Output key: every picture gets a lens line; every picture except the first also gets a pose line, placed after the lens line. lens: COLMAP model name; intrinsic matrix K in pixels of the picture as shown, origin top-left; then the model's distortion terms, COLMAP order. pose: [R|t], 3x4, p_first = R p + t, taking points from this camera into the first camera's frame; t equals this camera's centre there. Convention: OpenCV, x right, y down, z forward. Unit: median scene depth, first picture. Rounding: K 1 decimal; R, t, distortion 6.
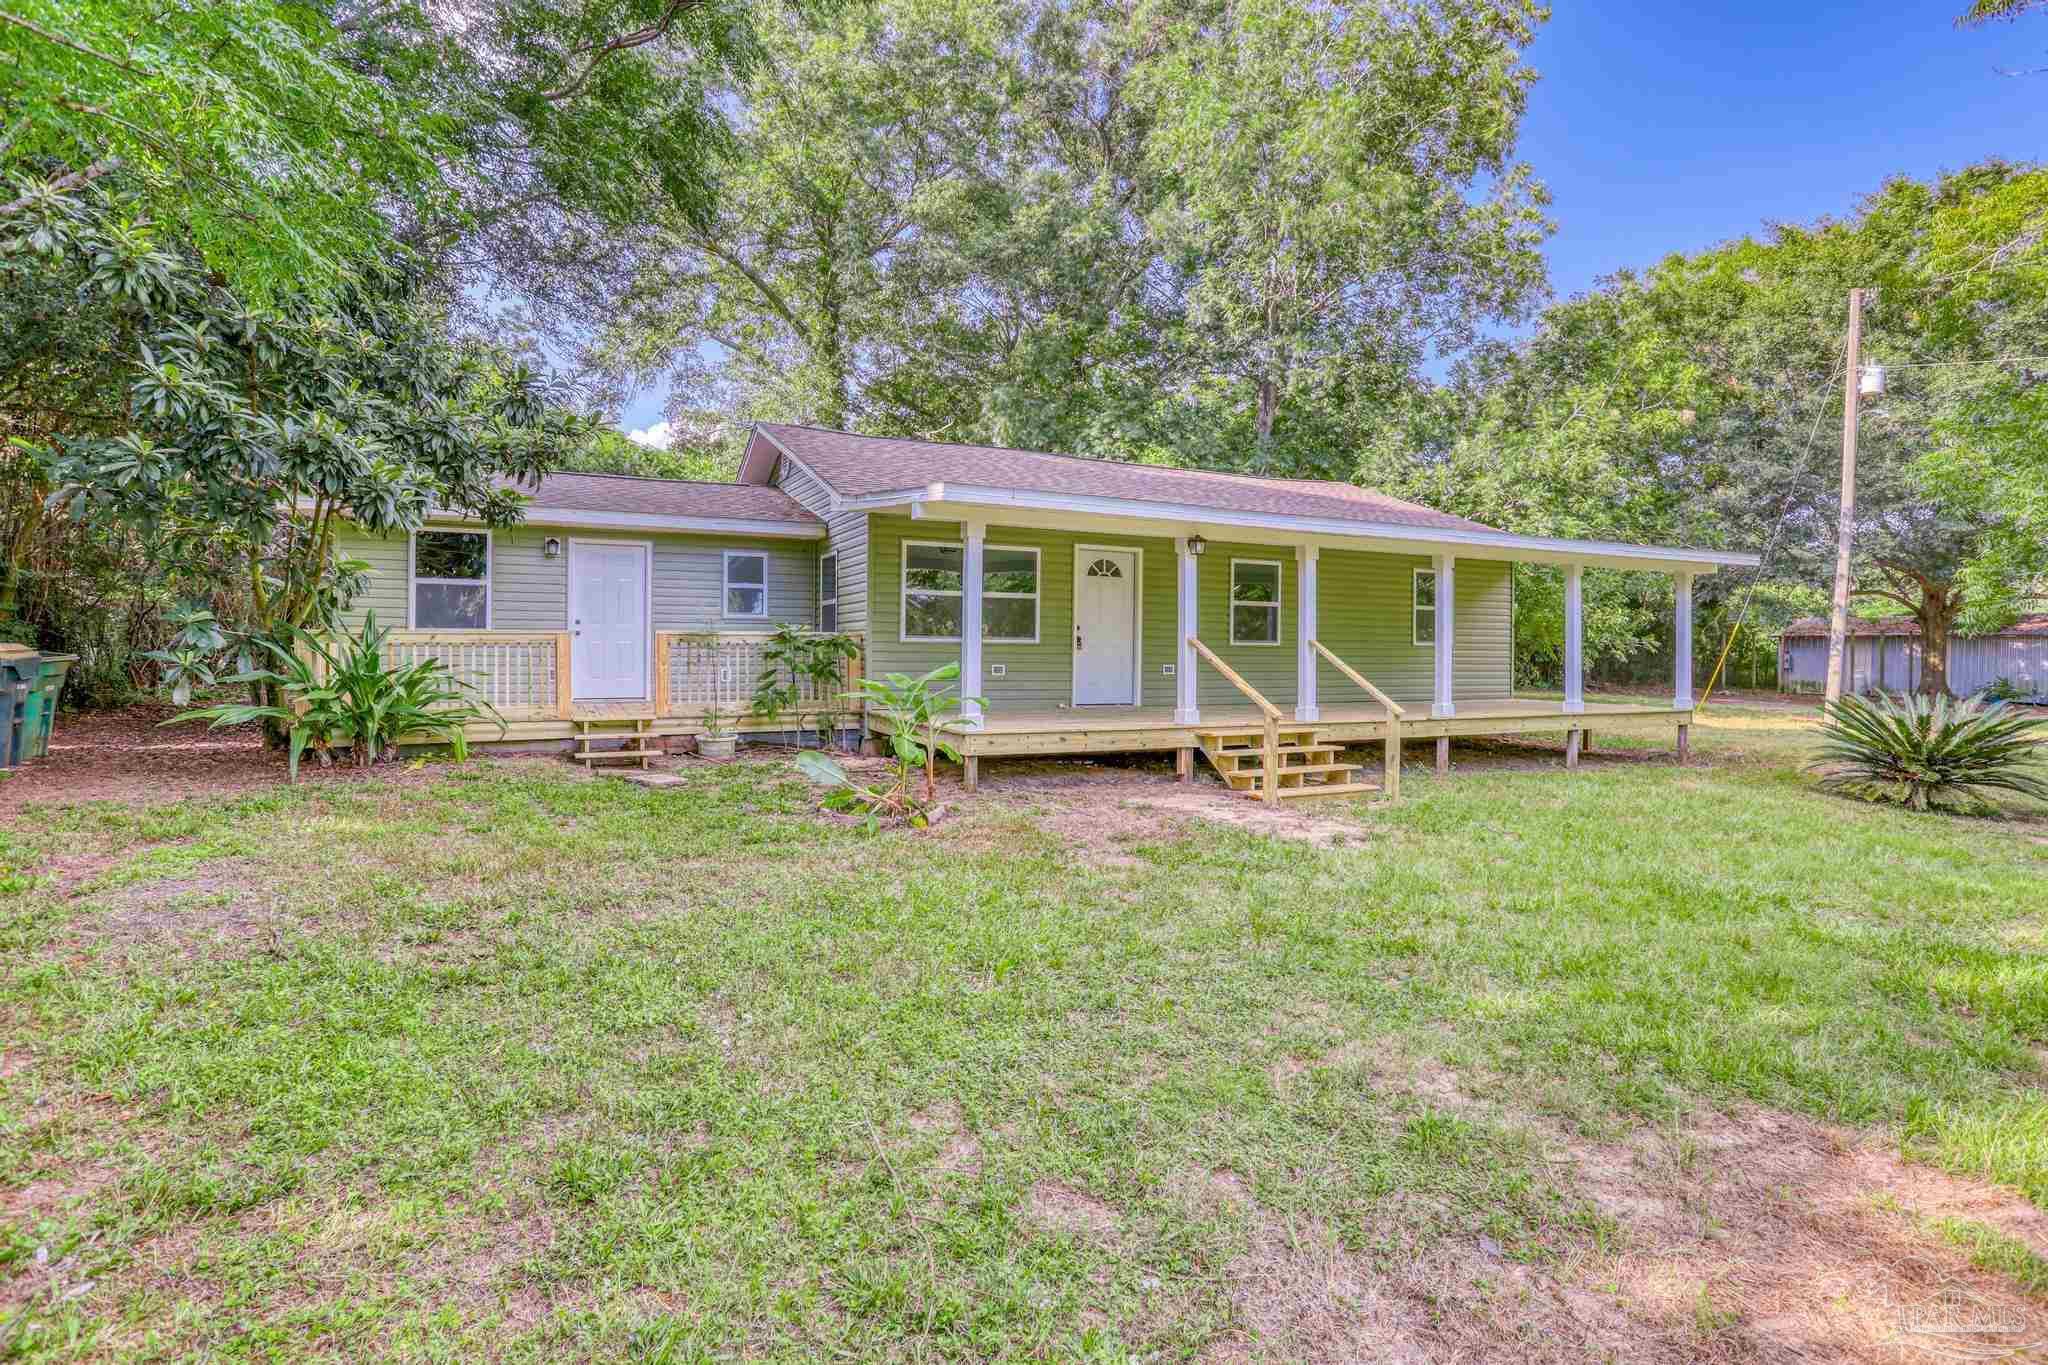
lens RADIAL K [[1053.5, 0, 982.7], [0, 1053.5, 681.6], [0, 0, 1]] dist [0.000700, 0.000146]
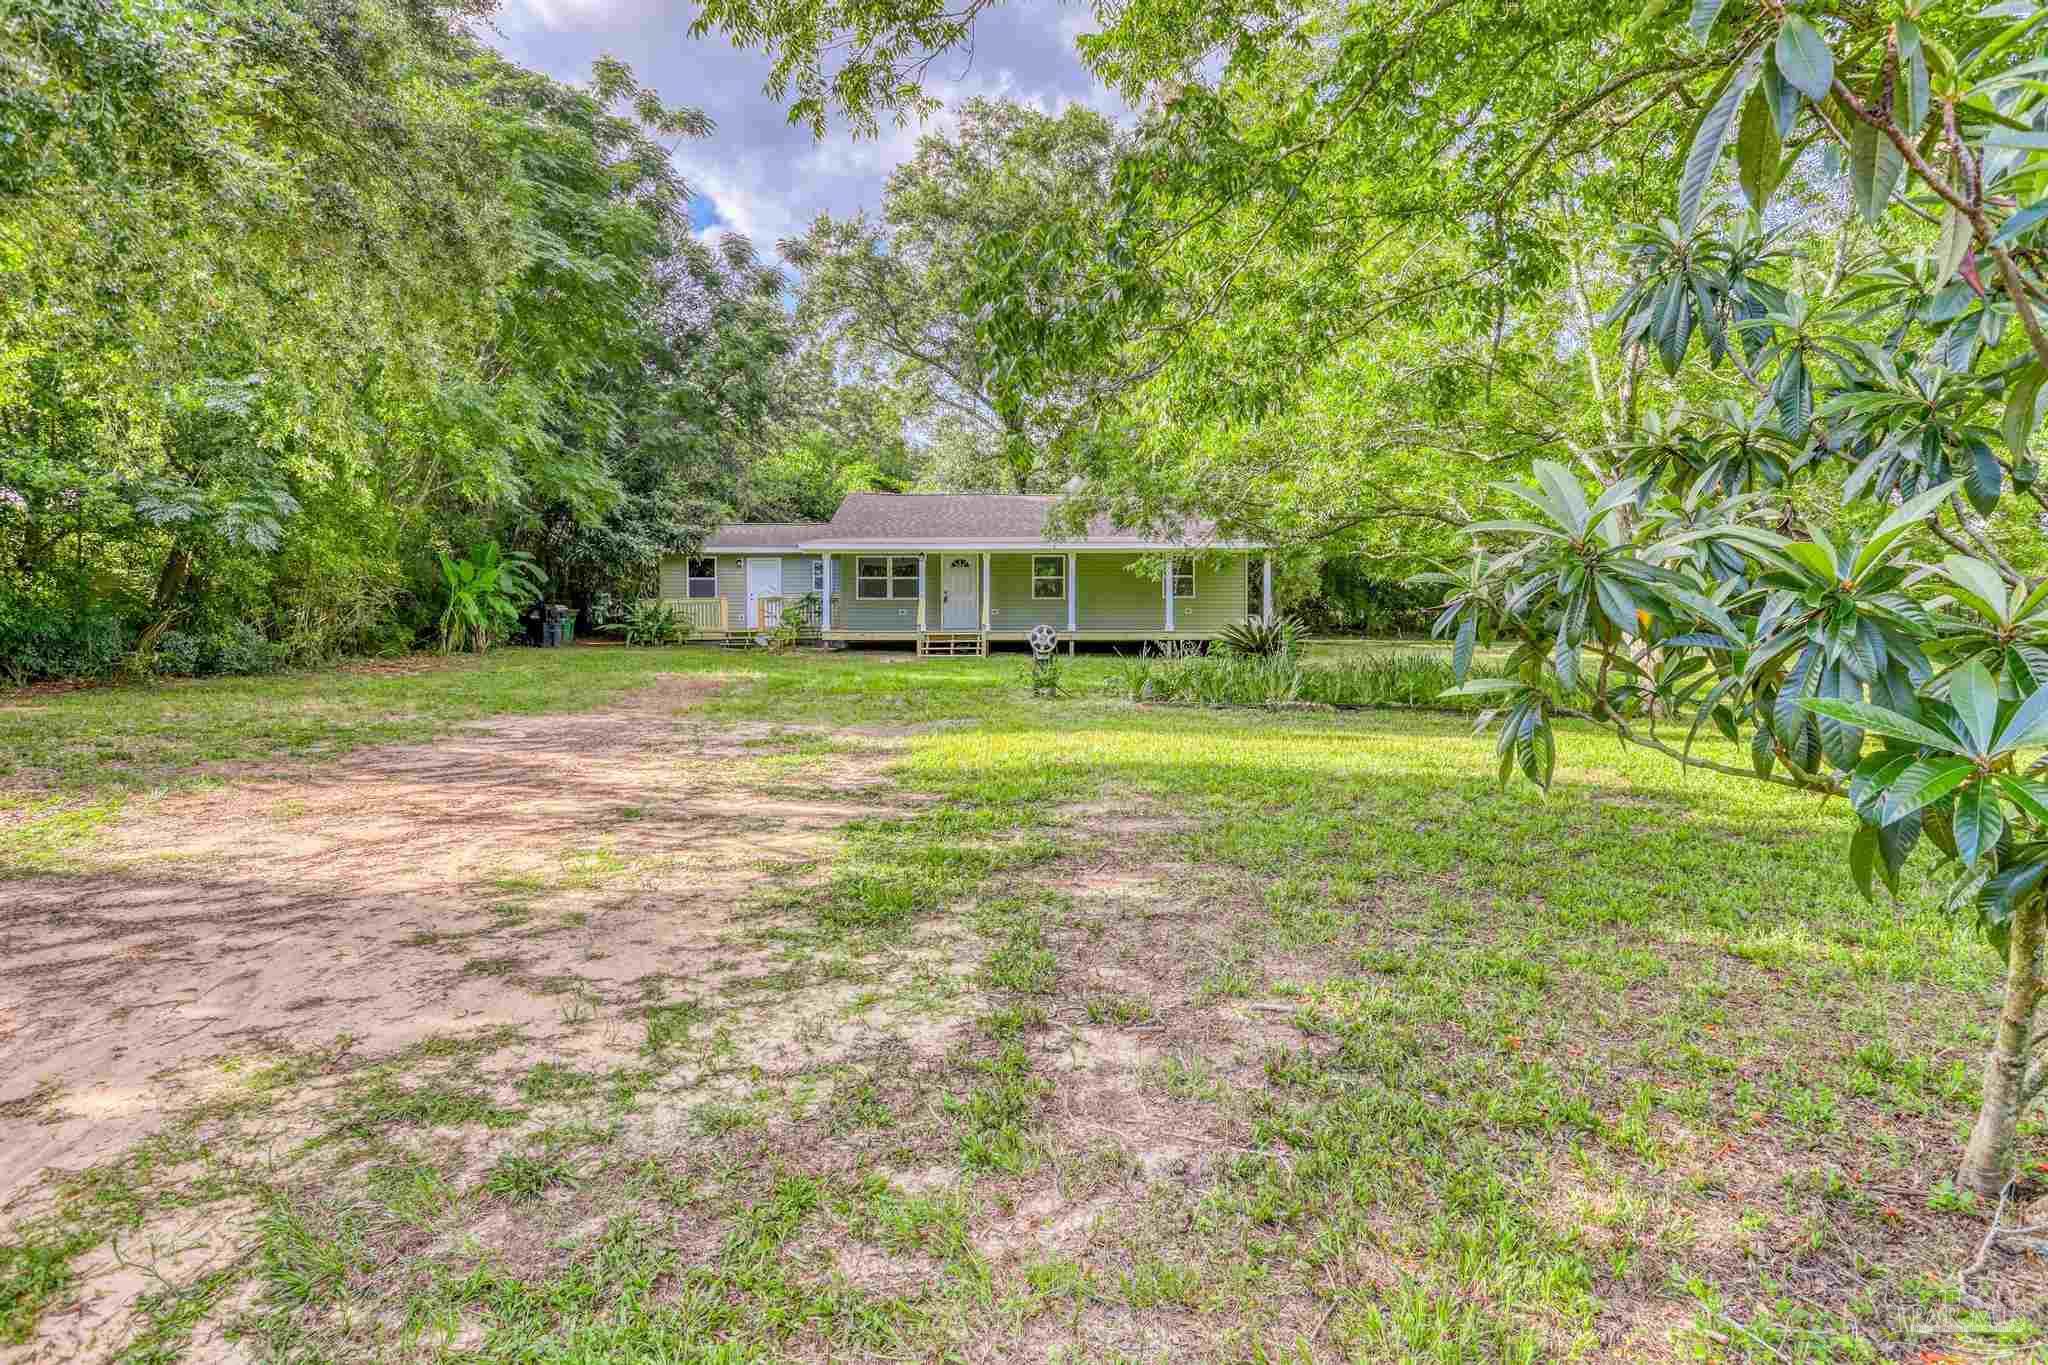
lens RADIAL K [[1080.5, 0, 1021.5], [0, 1080.5, 638.5], [0, 0, 1]] dist [-0.018537, 0.000424]
pose [[0.922061, 0.000090, -0.387044, 1.260613], [-0.004377, 0.999938, -0.010195, 0.073718], [0.387019, 0.011094, 0.922005, -1.133081]]
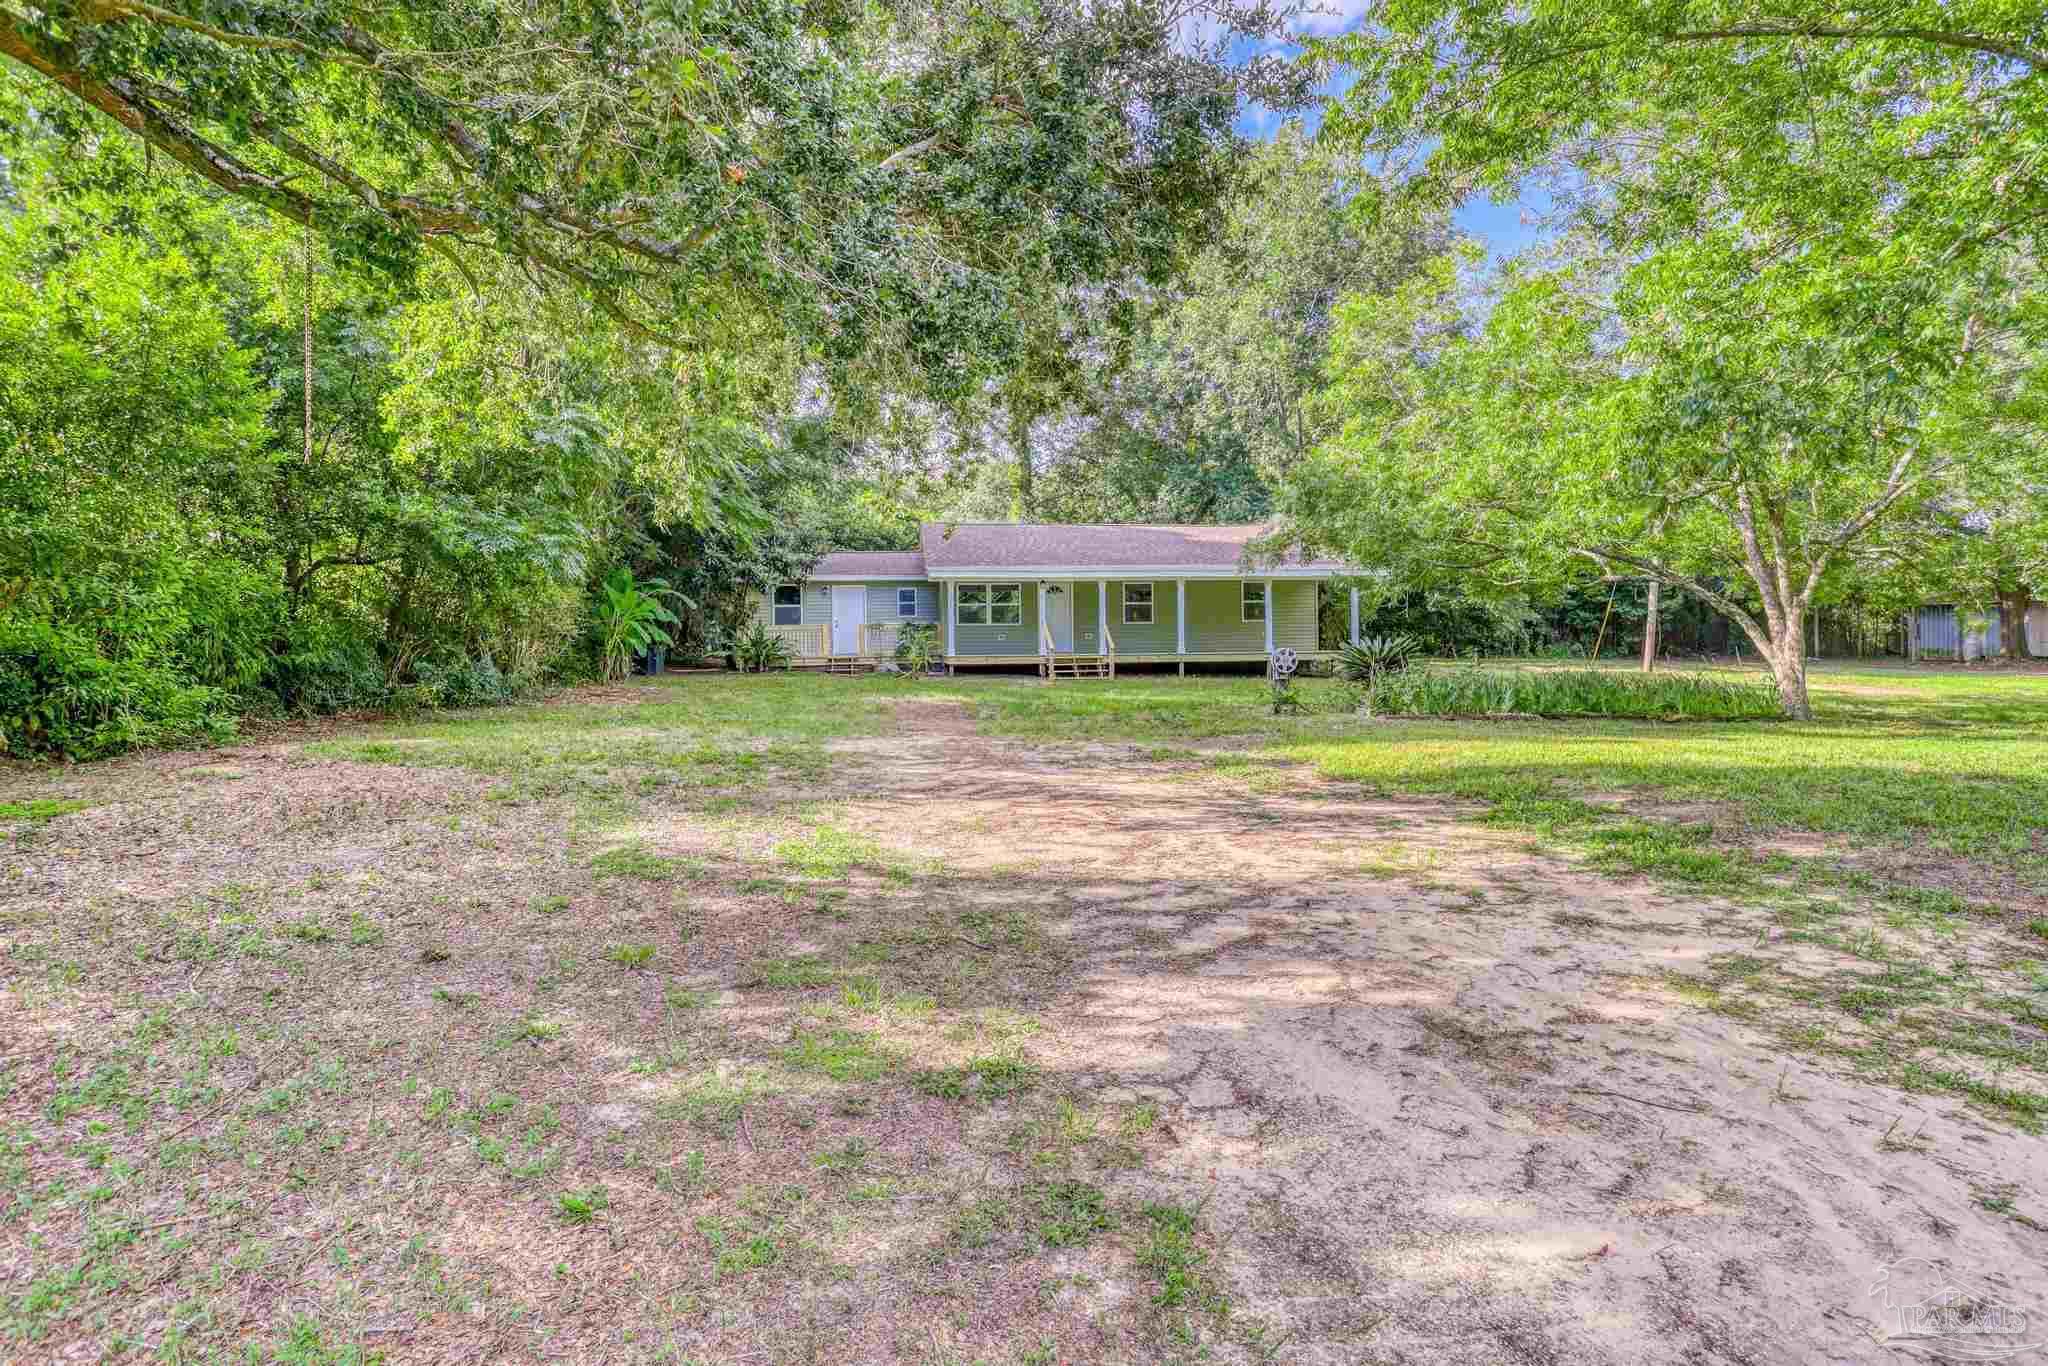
lens RADIAL K [[1080.5, 0, 1021.5], [0, 1080.5, 639.0], [0, 0, 1]] dist [-0.018537, 0.000424]
pose [[0.960906, -0.017905, -0.276296, 0.791411], [0.009524, 0.999454, -0.031646, 0.075224], [0.276712, 0.027778, 0.960551, -1.409778]]
